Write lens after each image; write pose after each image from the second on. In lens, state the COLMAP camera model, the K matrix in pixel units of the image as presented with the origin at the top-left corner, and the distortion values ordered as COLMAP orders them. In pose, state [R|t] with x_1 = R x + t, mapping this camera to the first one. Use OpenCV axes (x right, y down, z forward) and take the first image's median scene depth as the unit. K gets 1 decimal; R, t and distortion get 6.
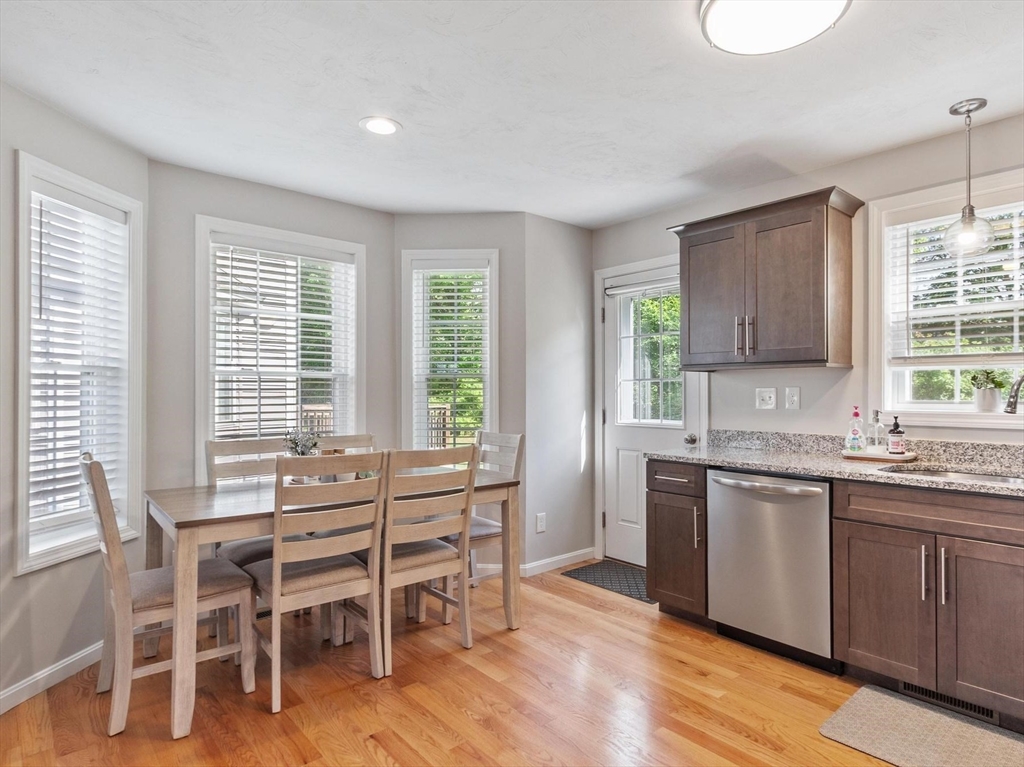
lens RADIAL K [[601.7, 0, 551.2], [0, 601.7, 390.1], [0, 0, 1]] dist [0.020802, 0.001994]
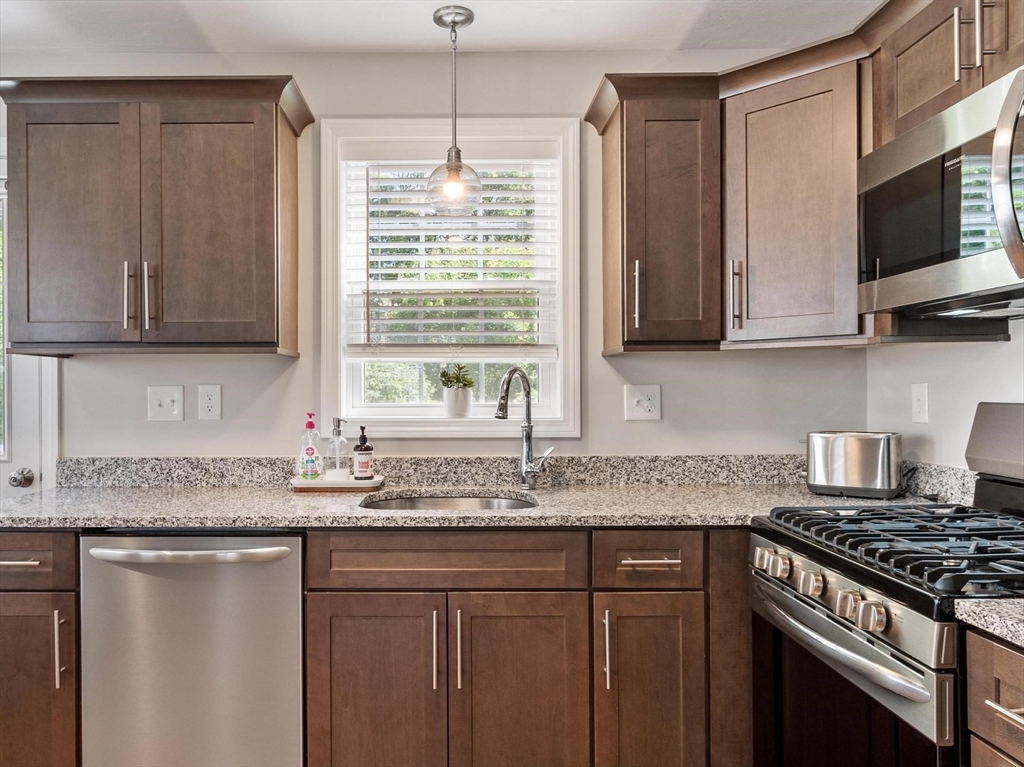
lens RADIAL K [[753.2, 0, 449.7], [0, 753.2, 393.7], [0, 0, 1]] dist [0.004593, 0.007946]
pose [[0.685012, -0.002998, 0.728526, -0.006327], [-0.000340, 0.999990, 0.004435, 0.001045], [-0.728532, -0.003285, 0.685004, 0.305519]]
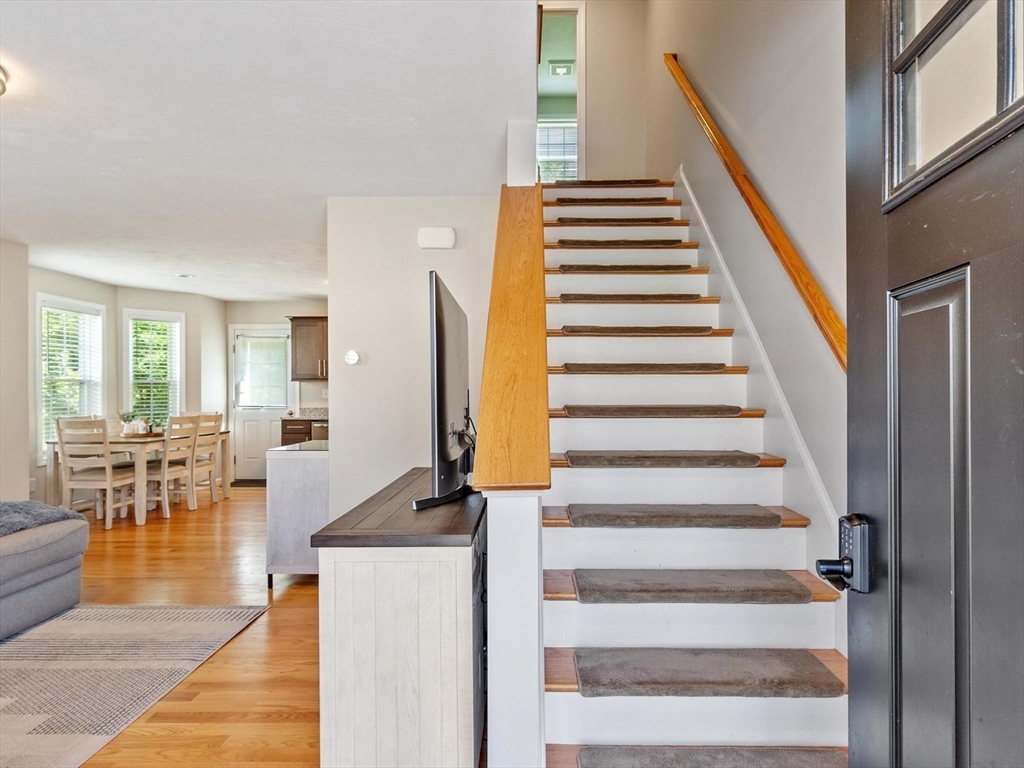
lens RADIAL K [[601.7, 0, 515.1], [0, 601.7, 388.5], [0, 0, 1]] dist [0.020802, 0.001994]
pose [[0.683219, 0.000834, 0.730213, -1.006014], [0.004516, 0.999975, -0.005367, 0.013864], [-0.730199, 0.006965, 0.683199, -1.336762]]
